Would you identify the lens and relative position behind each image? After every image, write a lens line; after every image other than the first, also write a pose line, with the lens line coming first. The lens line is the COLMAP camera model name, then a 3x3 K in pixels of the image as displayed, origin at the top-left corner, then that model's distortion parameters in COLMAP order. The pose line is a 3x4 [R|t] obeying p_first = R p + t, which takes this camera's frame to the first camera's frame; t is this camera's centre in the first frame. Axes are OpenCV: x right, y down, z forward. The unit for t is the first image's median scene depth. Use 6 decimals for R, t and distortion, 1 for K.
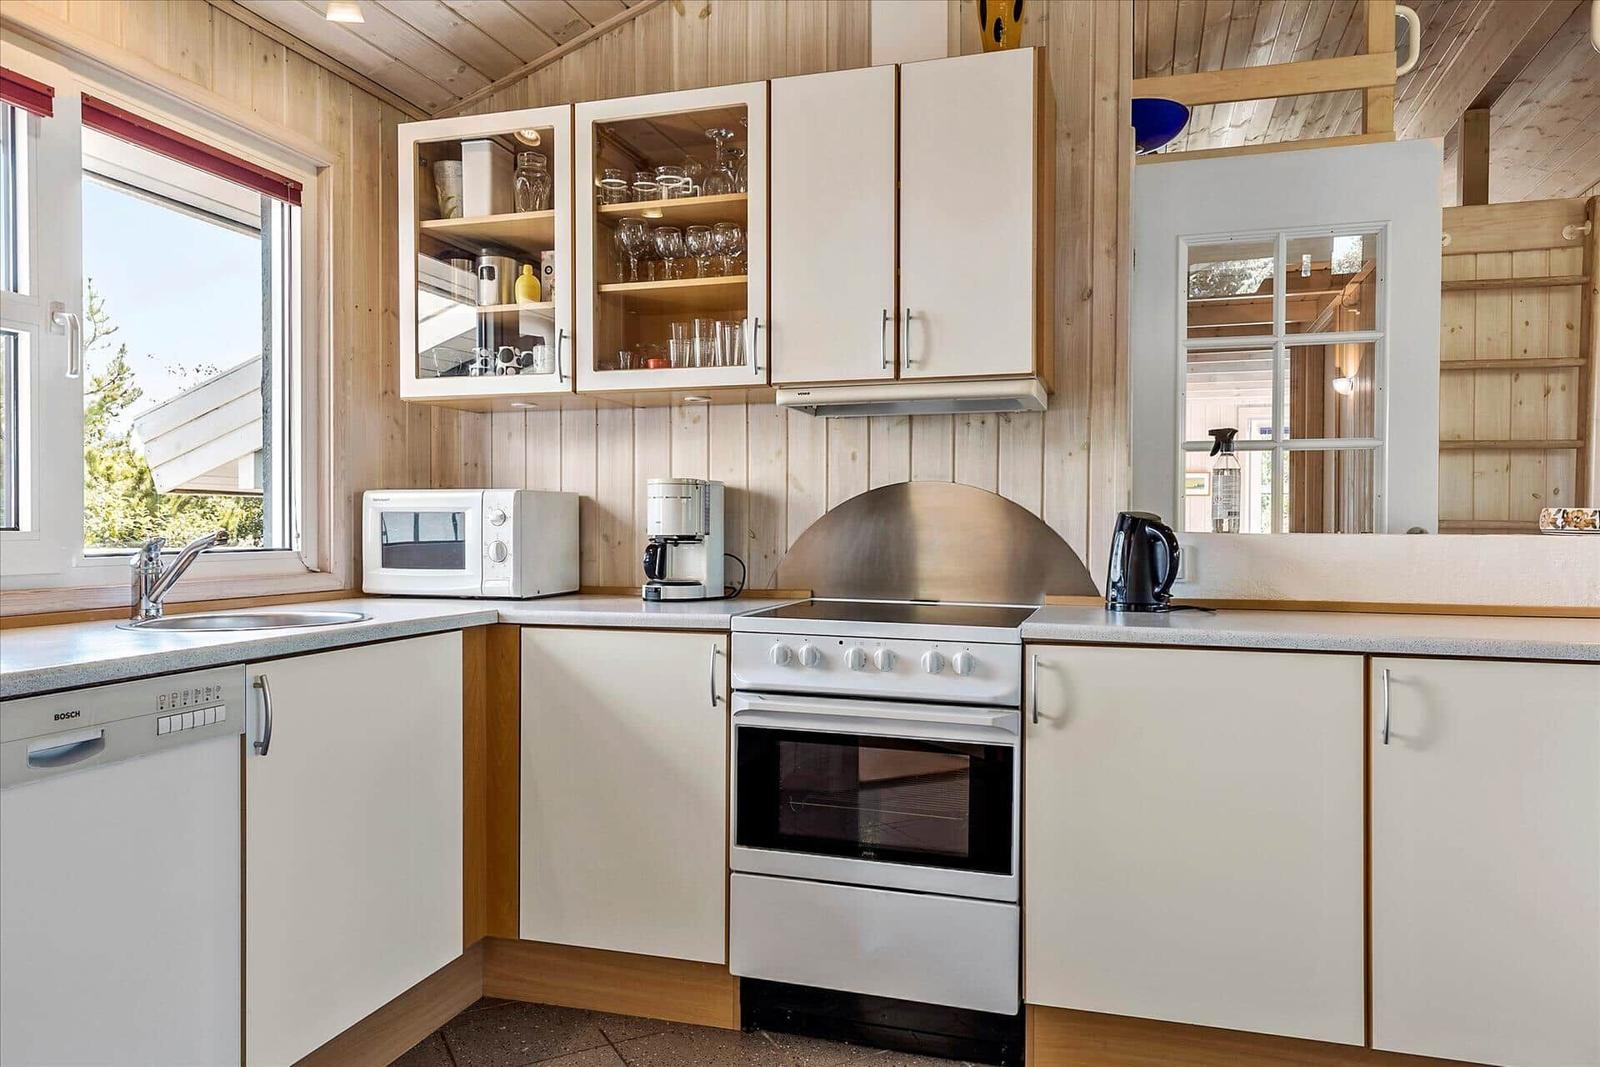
lens RADIAL K [[1063.3, 0, 809.7], [0, 1063.3, 536.2], [0, 0, 1]] dist [0.008851, -0.007946]
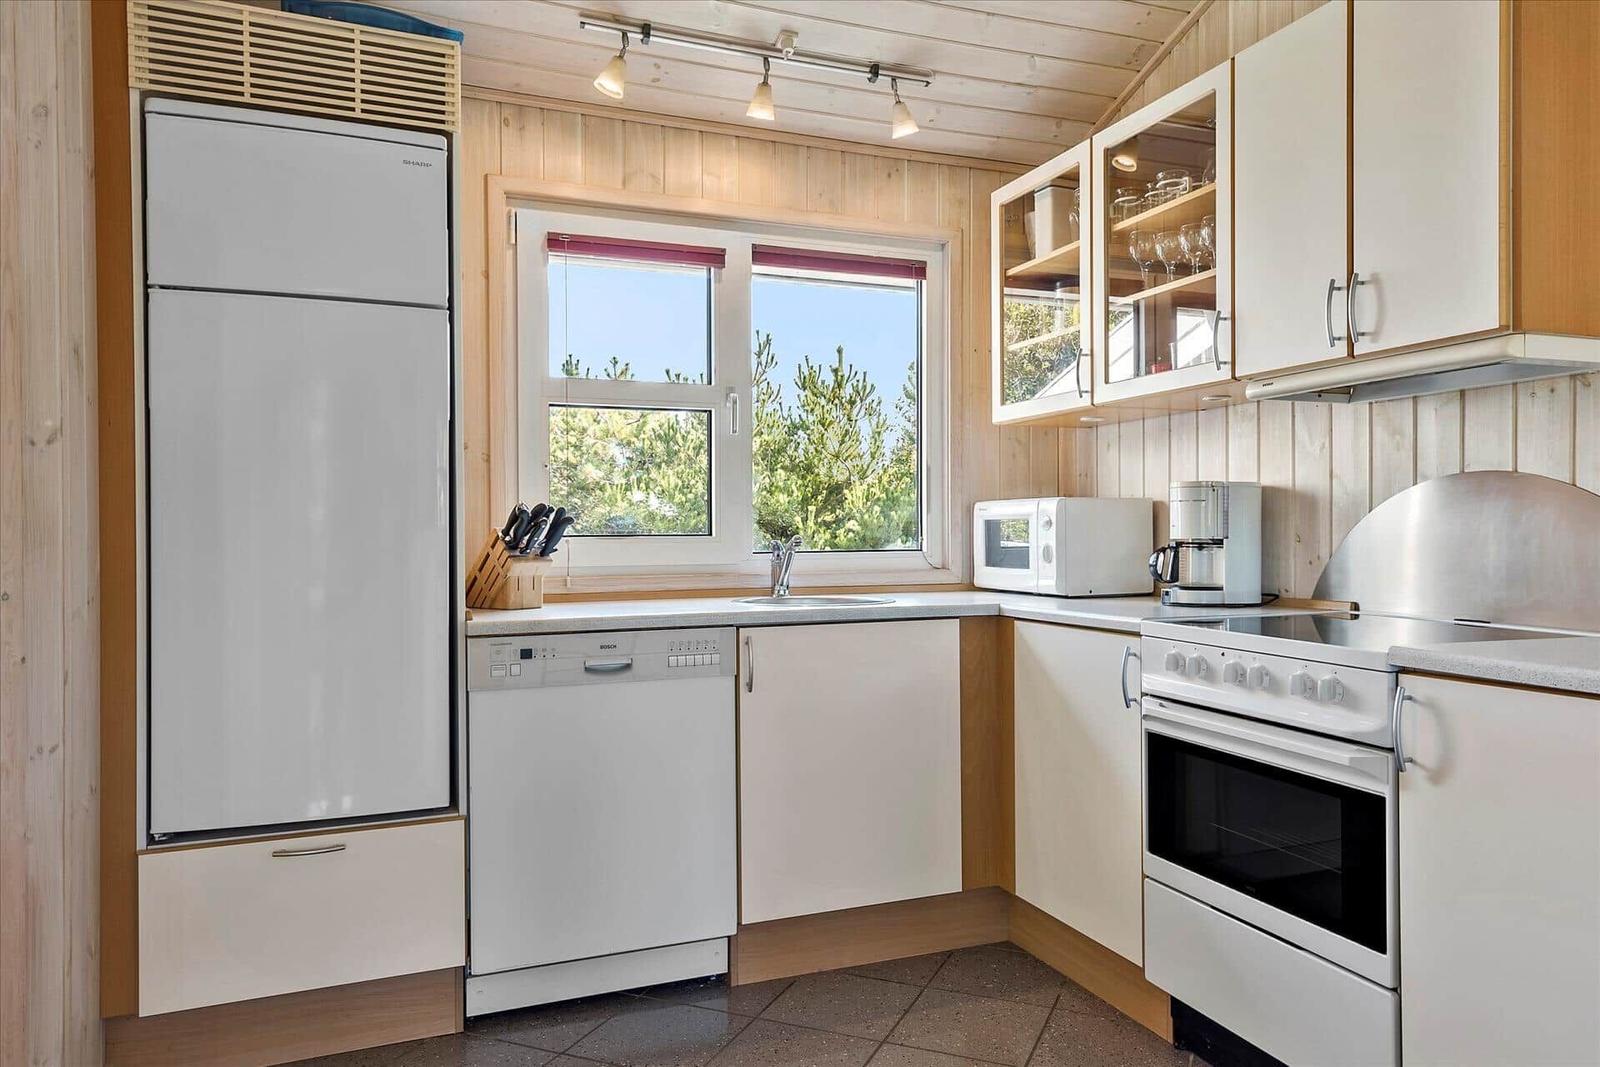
lens RADIAL K [[1063.3, 0, 815.2], [0, 1063.3, 533.4], [0, 0, 1]] dist [0.008851, -0.007946]
pose [[0.621058, -0.005235, -0.783747, 0.469055], [-0.000049, 0.999977, -0.006718, 0.000796], [0.783764, 0.004211, 0.621044, 0.123371]]
